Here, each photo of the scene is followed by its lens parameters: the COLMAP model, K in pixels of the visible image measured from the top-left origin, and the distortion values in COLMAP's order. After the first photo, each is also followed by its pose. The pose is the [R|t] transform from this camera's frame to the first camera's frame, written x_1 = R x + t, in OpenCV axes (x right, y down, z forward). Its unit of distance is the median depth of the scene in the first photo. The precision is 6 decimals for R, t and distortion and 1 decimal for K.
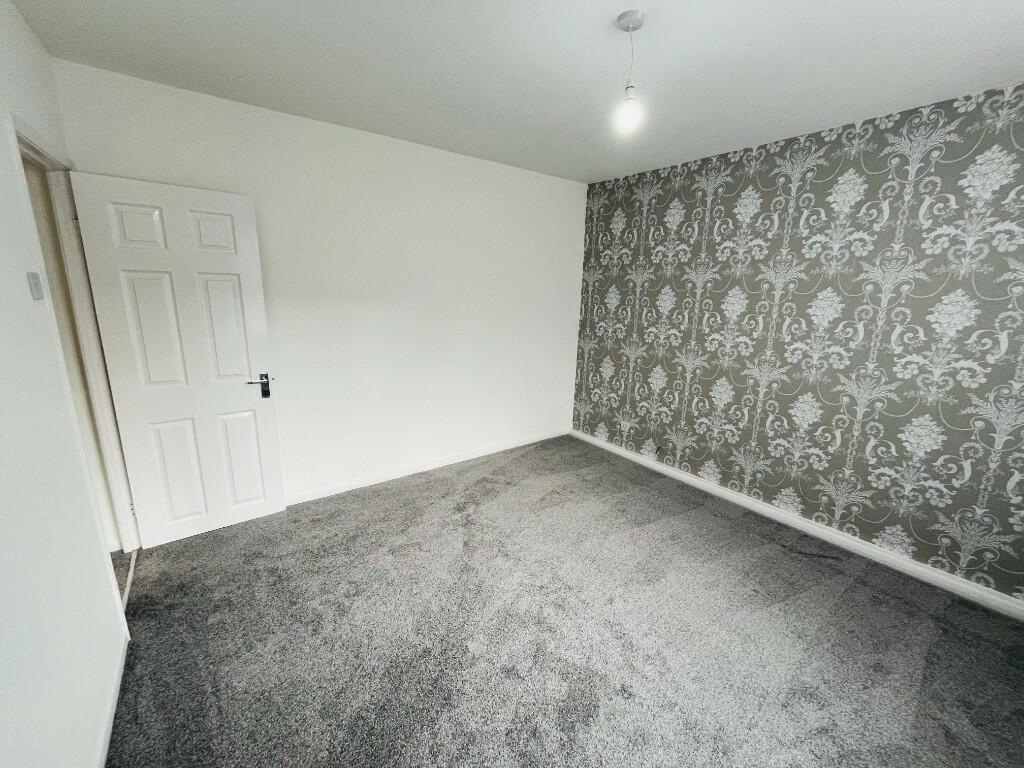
lens RADIAL K [[414.3, 0, 498.8], [0, 414.3, 384.3], [0, 0, 1]] dist [-0.005576, -0.000673]
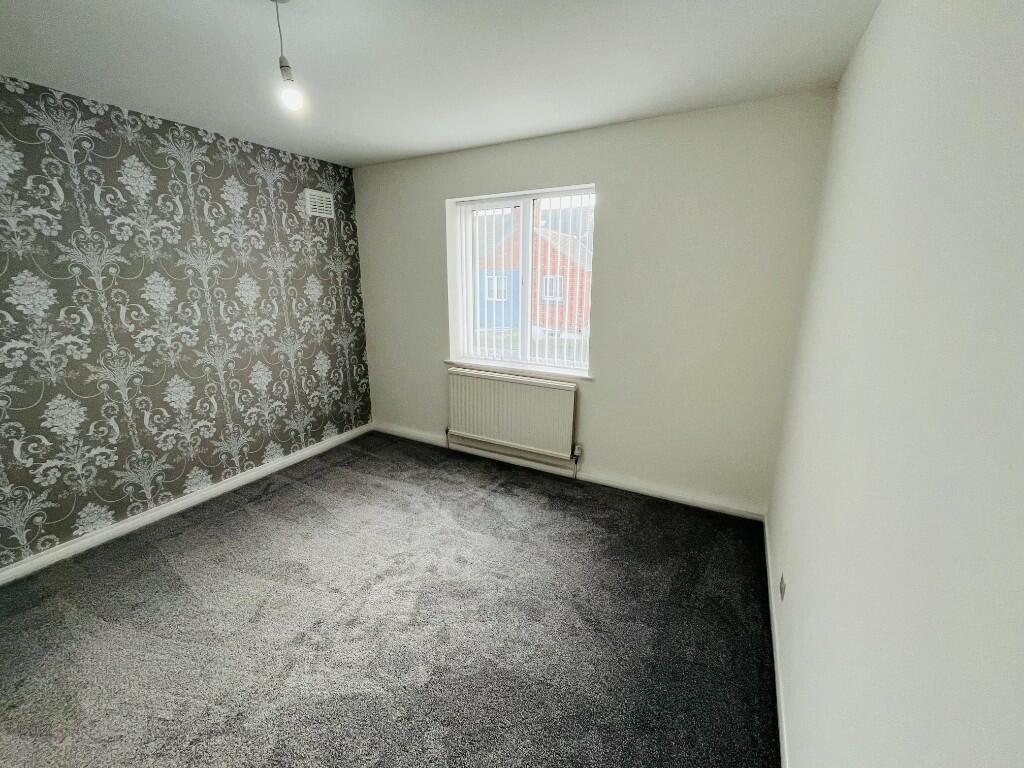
lens RADIAL K [[413.3, 0, 490.5], [0, 413.3, 370.1], [0, 0, 1]] dist [-0.000776, -0.000346]
pose [[-0.406014, -0.218707, 0.887310, -0.453188], [0.198603, 0.926619, 0.319272, -0.156984], [-0.892025, 0.305851, -0.332784, 0.618823]]
